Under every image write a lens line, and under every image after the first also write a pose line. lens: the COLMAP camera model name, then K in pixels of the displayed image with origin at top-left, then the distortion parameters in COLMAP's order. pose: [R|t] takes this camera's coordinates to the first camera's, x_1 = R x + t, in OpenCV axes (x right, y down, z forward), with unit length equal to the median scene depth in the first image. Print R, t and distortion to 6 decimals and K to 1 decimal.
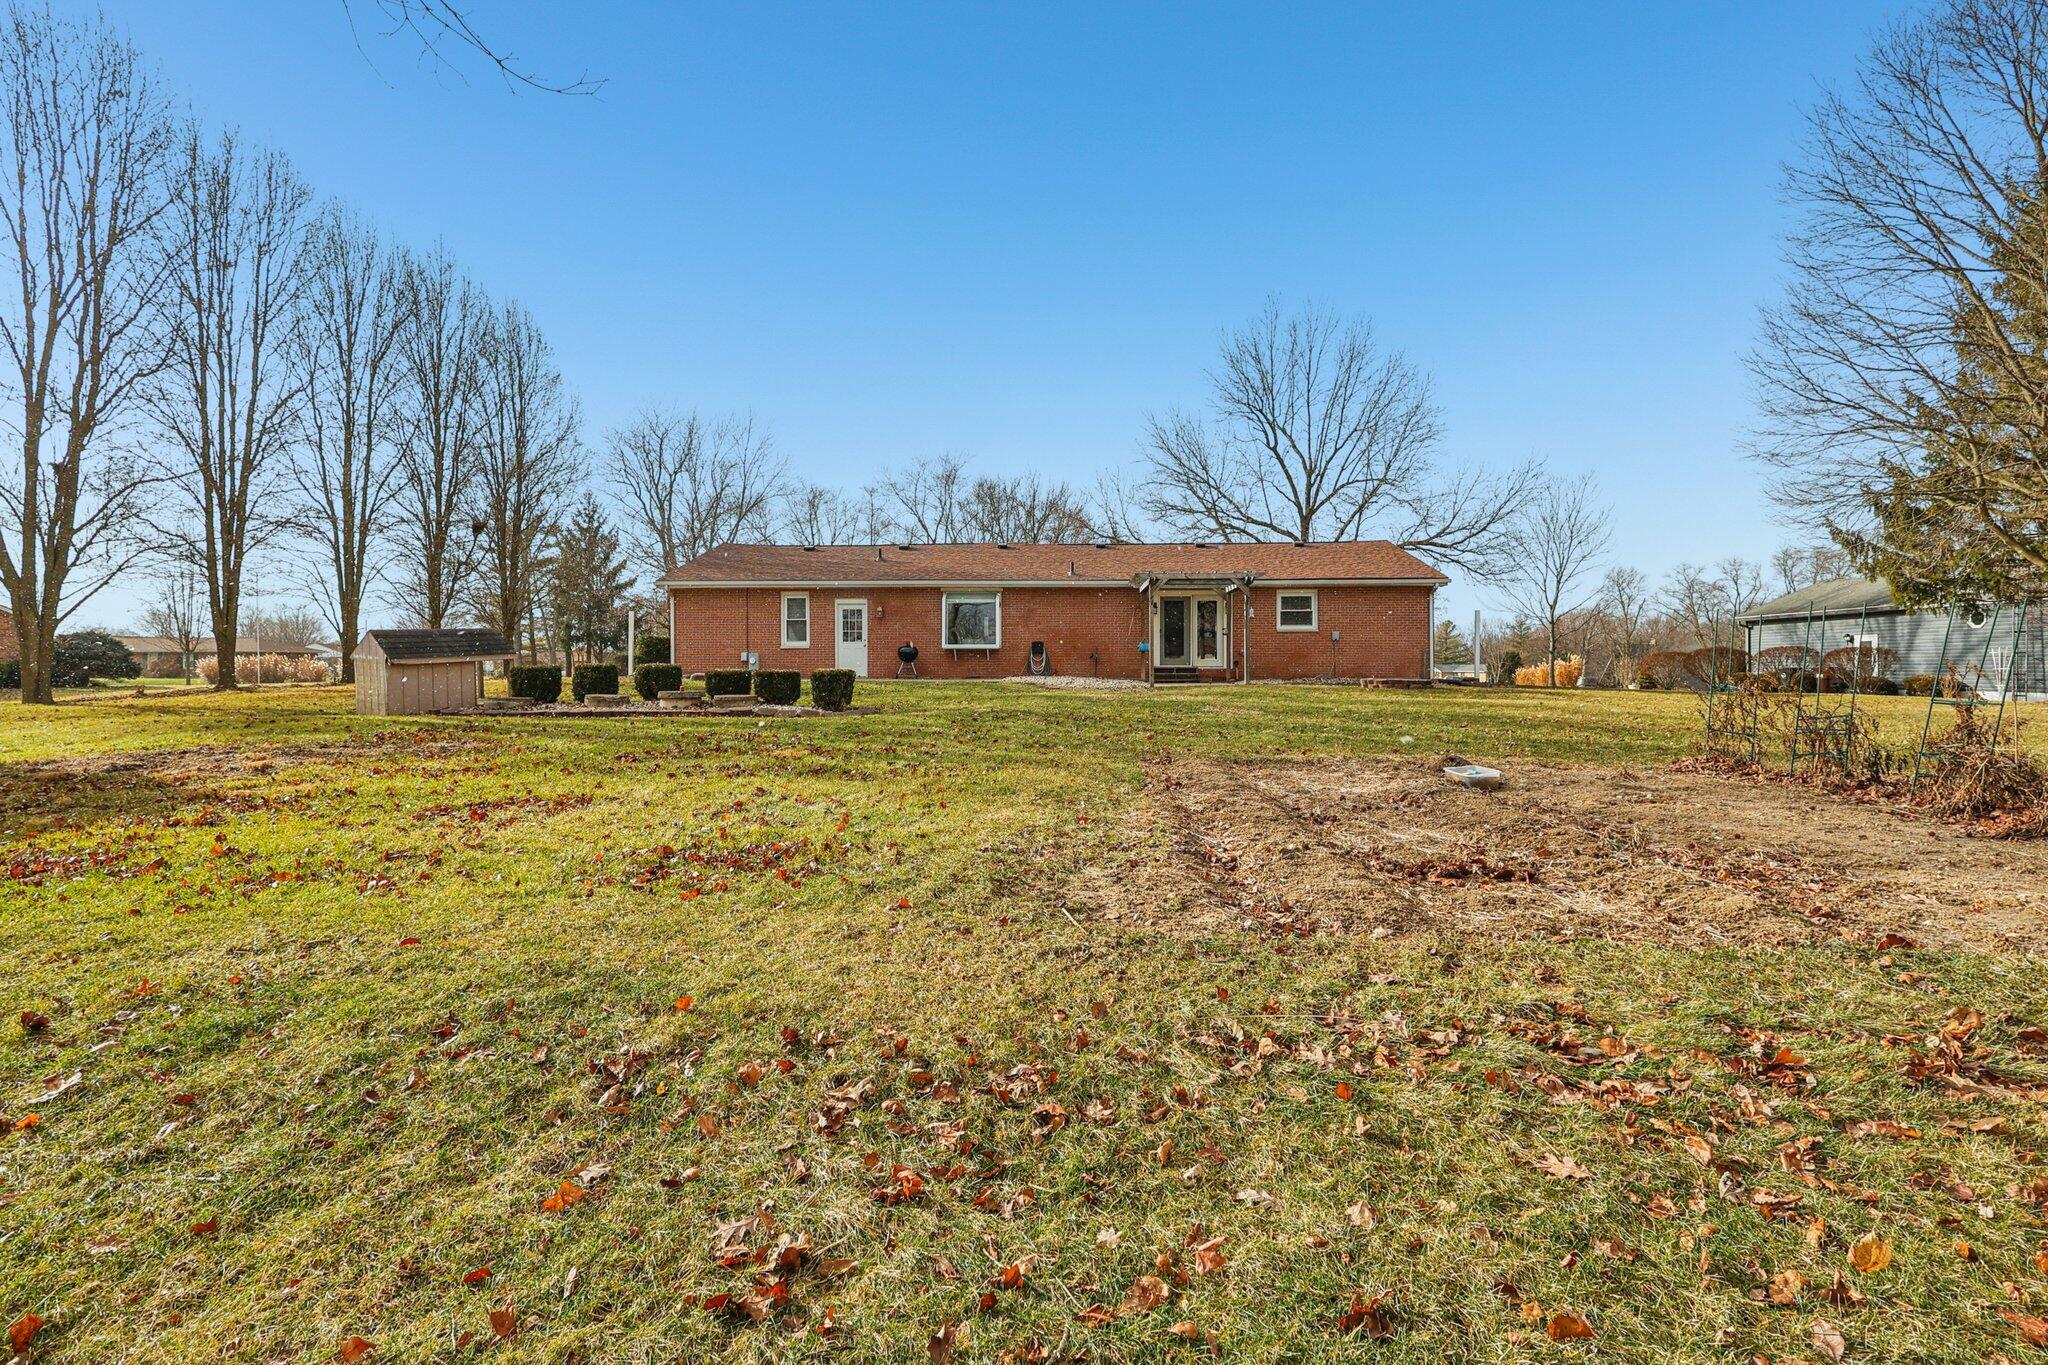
lens RADIAL K [[952.0, 0, 1027.2], [0, 952.0, 673.7], [0, 0, 1]] dist [0.000156, -0.000526]
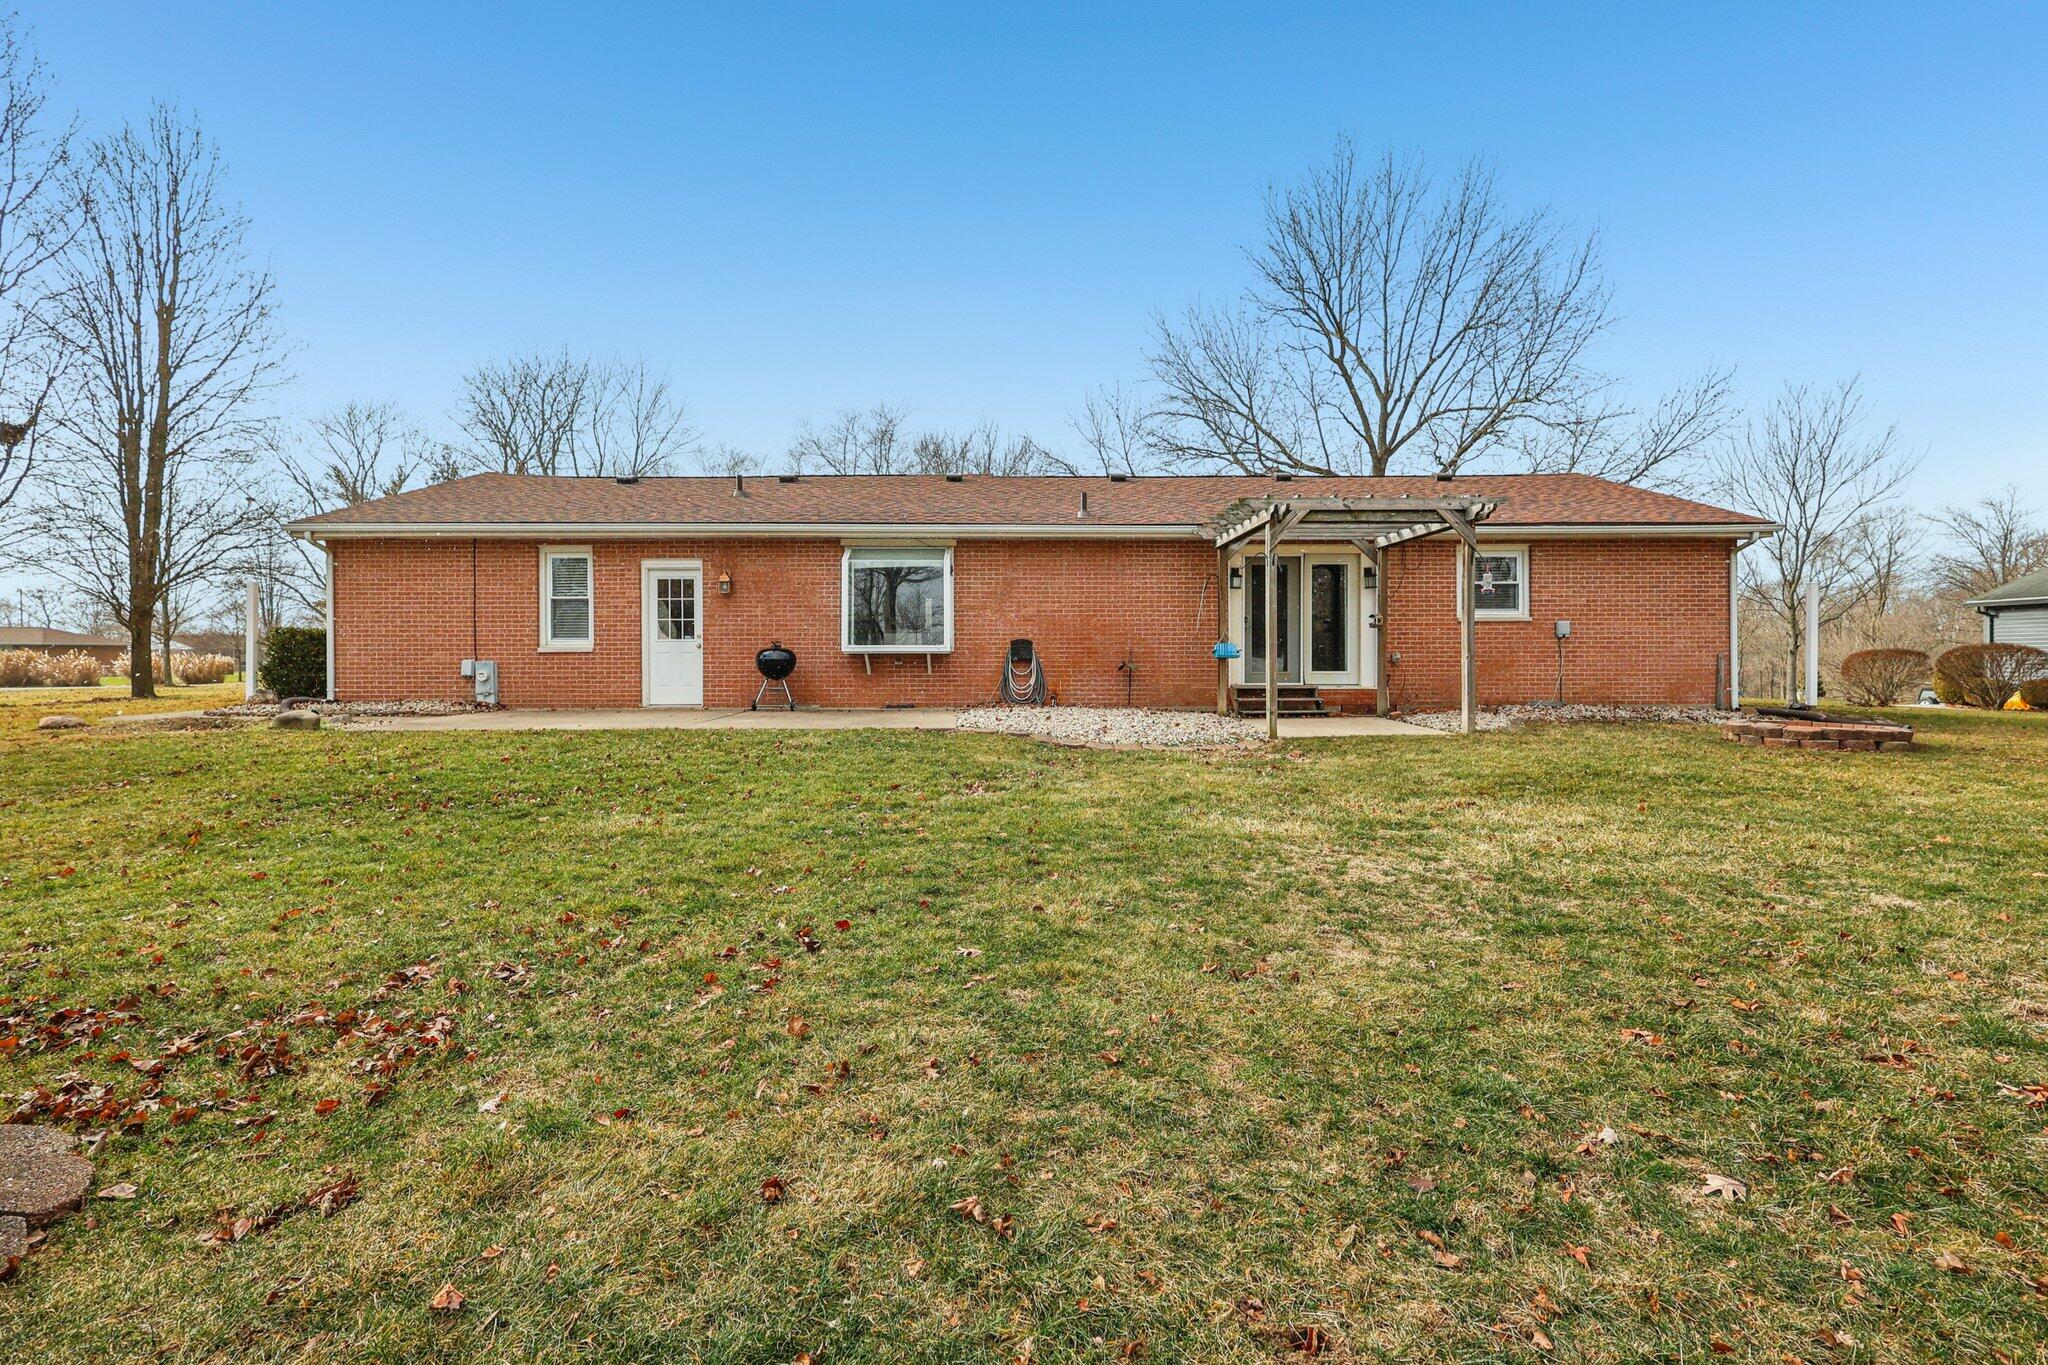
lens RADIAL K [[952.0, 0, 1020.3], [0, 952.0, 663.5], [0, 0, 1]] dist [0.000156, -0.000526]
pose [[0.998761, -0.001506, 0.049732, -0.016008], [0.001469, 0.999999, 0.000770, -0.020247], [-0.049733, -0.000696, 0.998762, 0.453891]]
